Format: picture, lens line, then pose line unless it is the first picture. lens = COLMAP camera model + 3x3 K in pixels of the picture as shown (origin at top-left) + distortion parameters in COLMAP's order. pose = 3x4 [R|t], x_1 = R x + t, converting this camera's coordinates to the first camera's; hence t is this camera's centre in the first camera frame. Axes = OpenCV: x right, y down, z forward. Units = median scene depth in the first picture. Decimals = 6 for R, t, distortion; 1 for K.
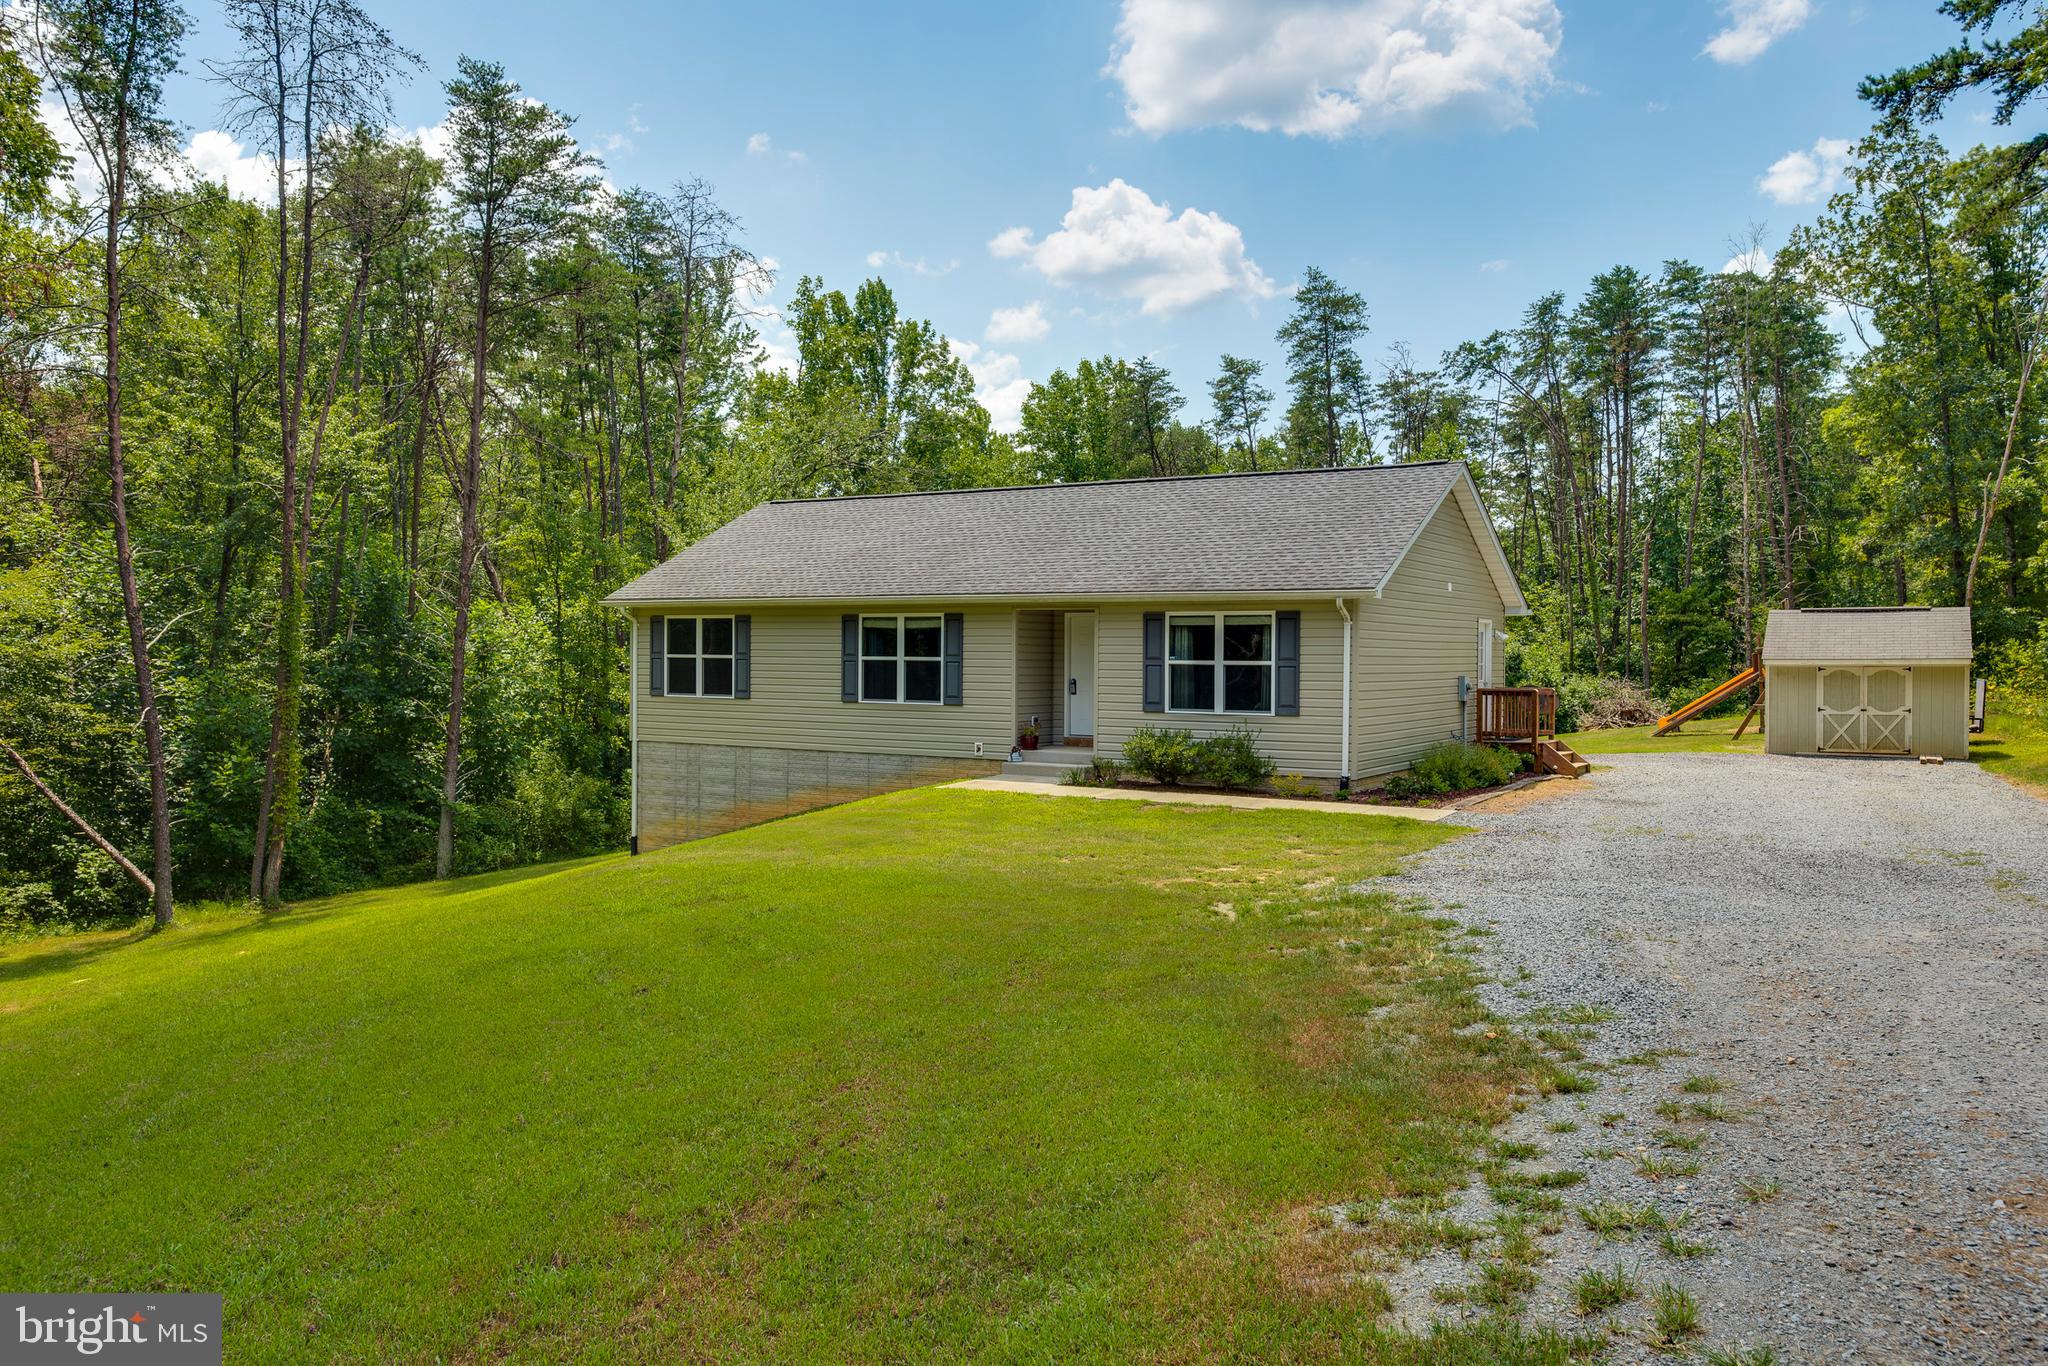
lens RADIAL K [[1532.9, 0, 960.3], [0, 1532.9, 681.8], [0, 0, 1]] dist [0.007145, 0.006031]
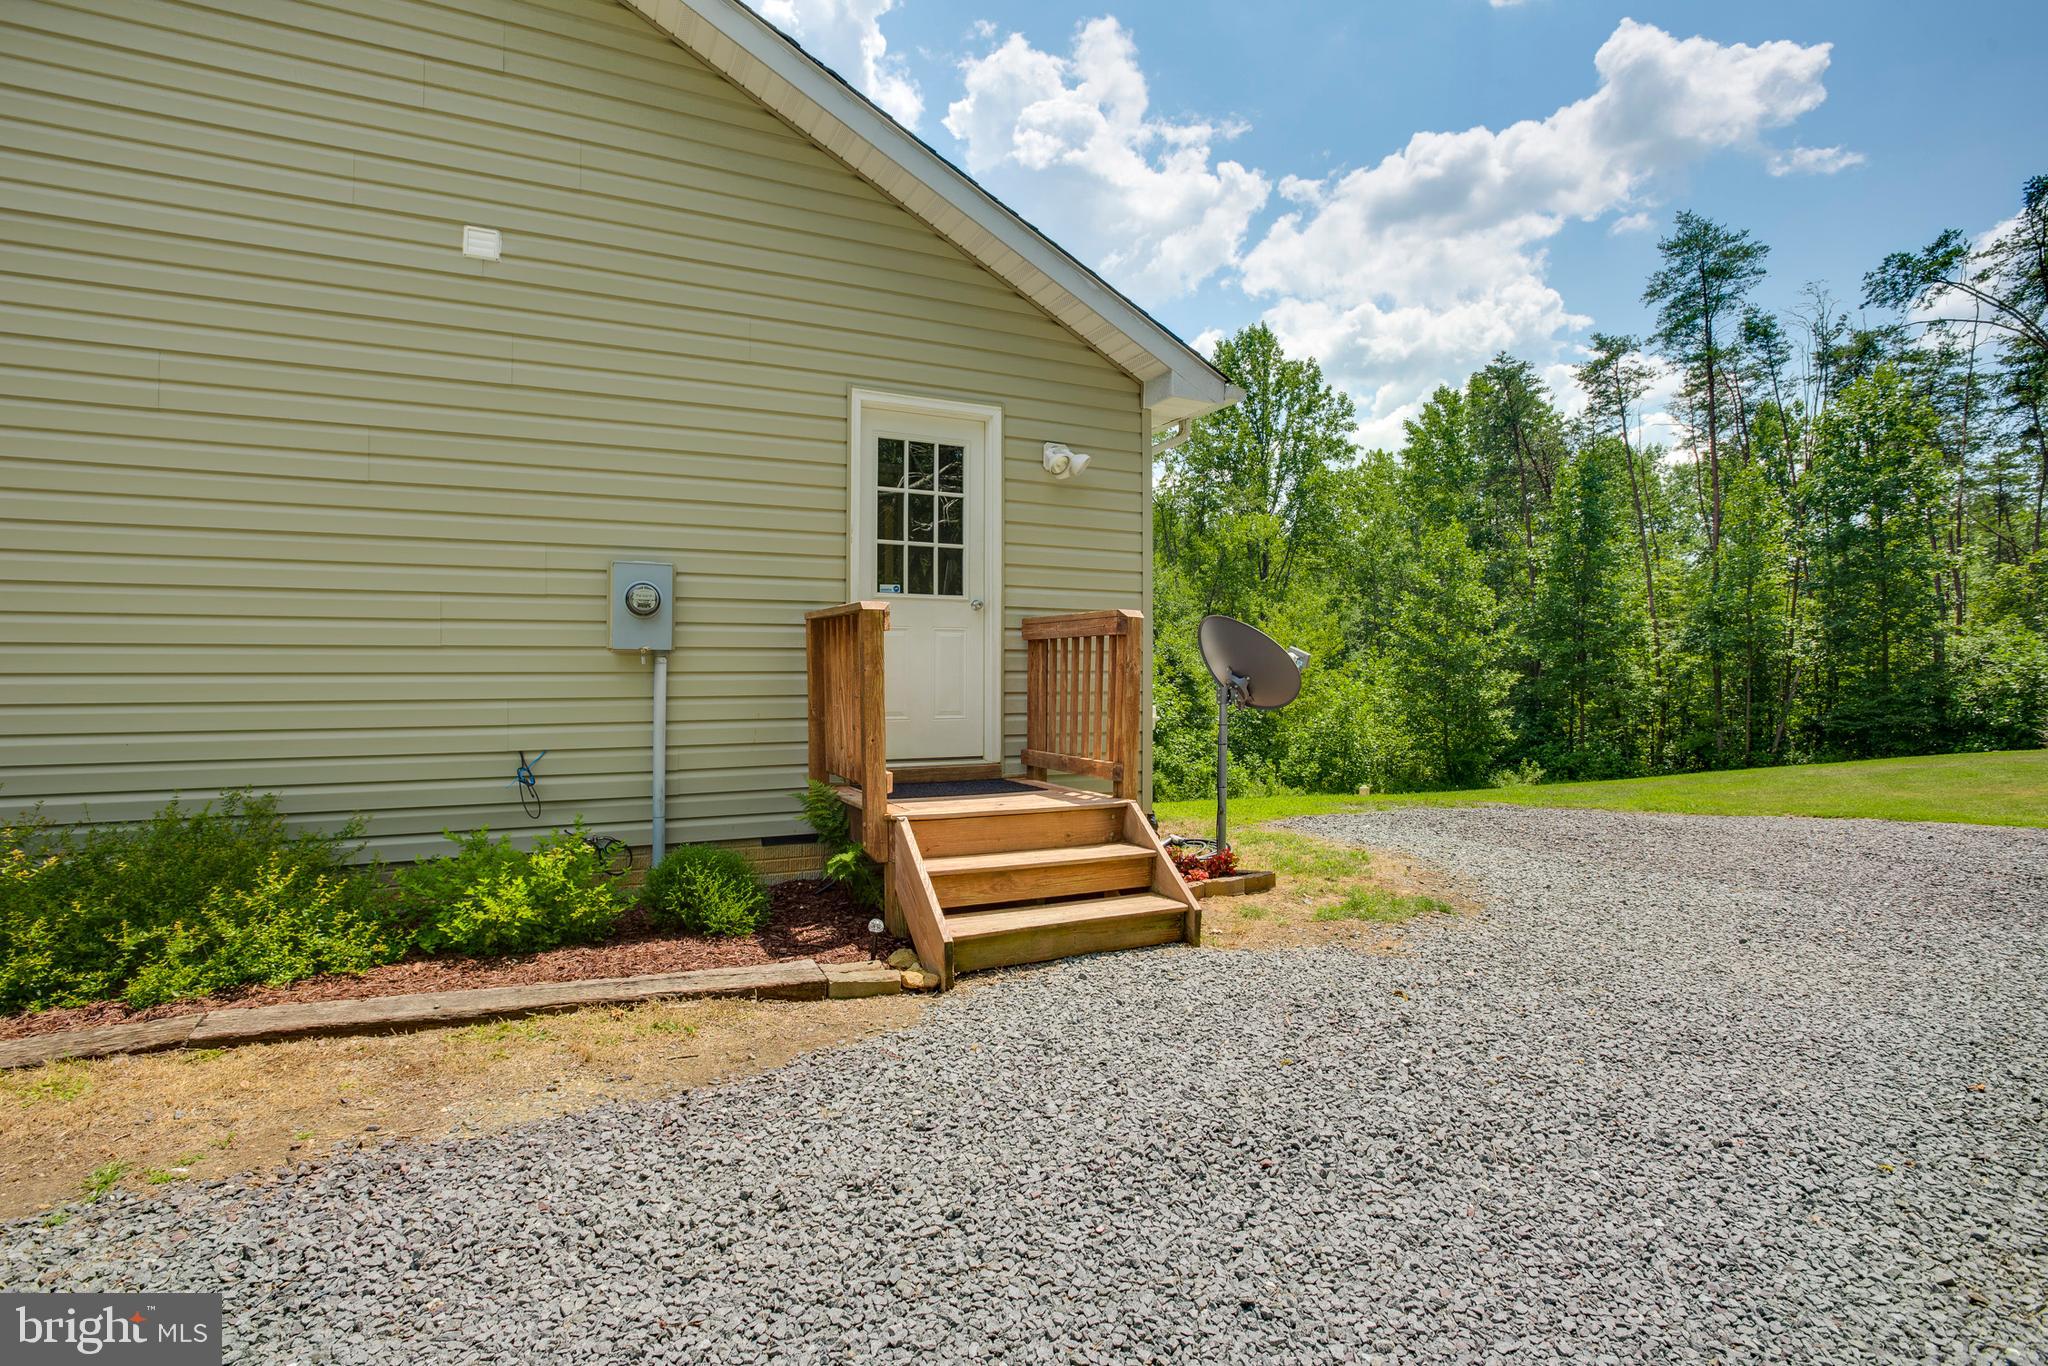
lens RADIAL K [[972.9, 0, 1024.0], [0, 972.9, 683.0], [0, 0, 1]] dist [-0.044816, 0.015545]
pose [[0.860278, 0.008629, -0.509753, 0.440162], [-0.010660, 0.999943, -0.001063, 0.016931], [0.509714, 0.006349, 0.860320, 0.801363]]
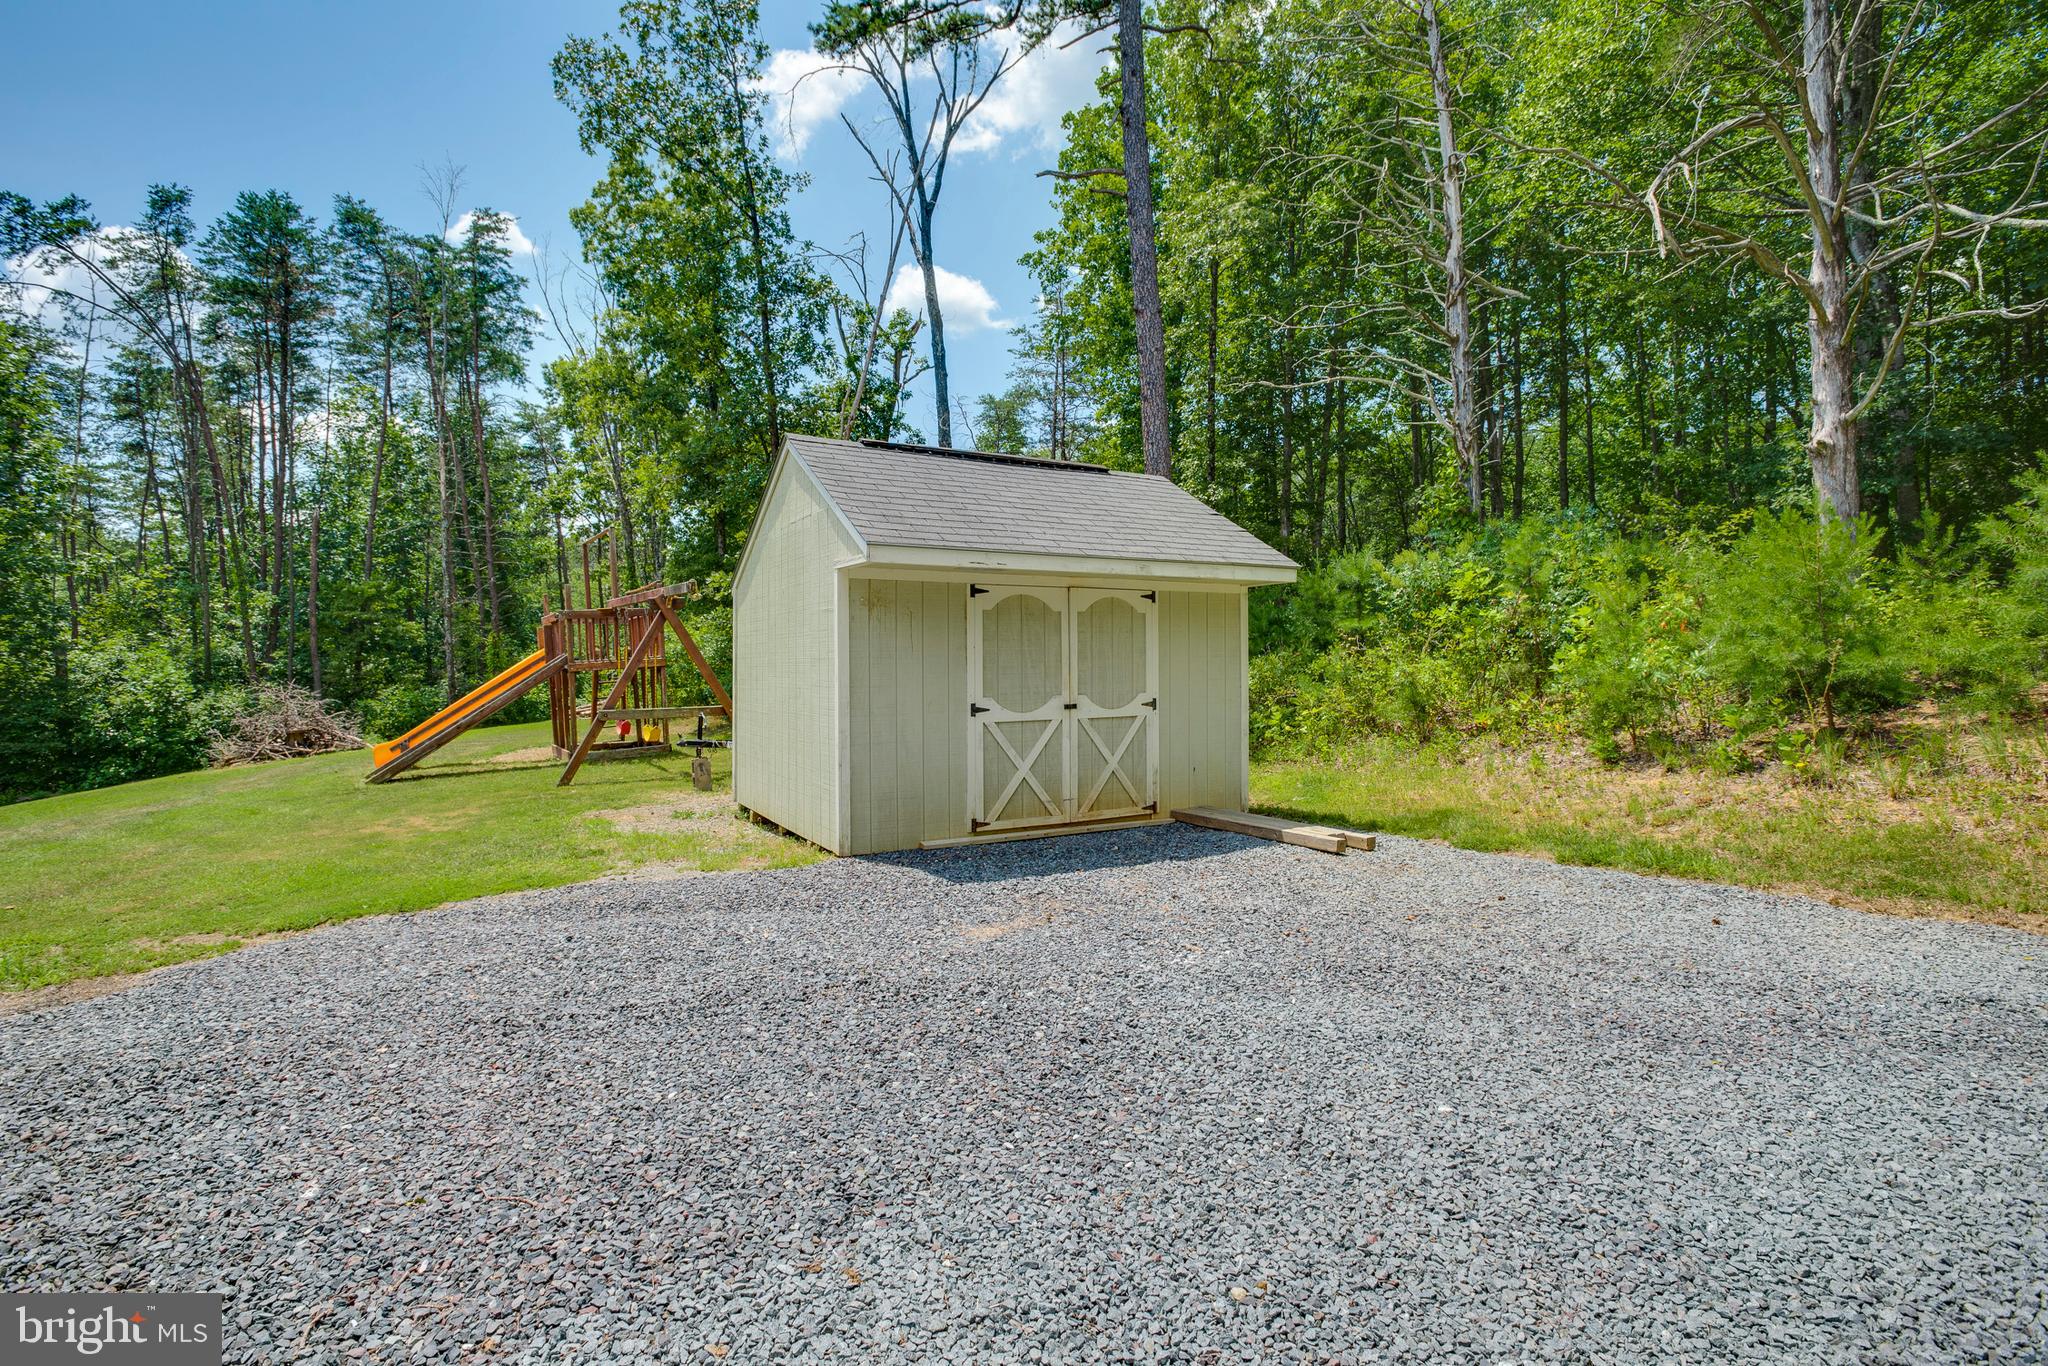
lens RADIAL K [[961.6, 0, 1022.9], [0, 961.6, 678.5], [0, 0, 1]] dist [-0.016970, 0.000029]
pose [[0.478131, -0.004186, 0.878279, 0.411738], [0.026711, 0.999595, -0.009777, 0.014892], [-0.877882, 0.028135, 0.478049, 0.972711]]
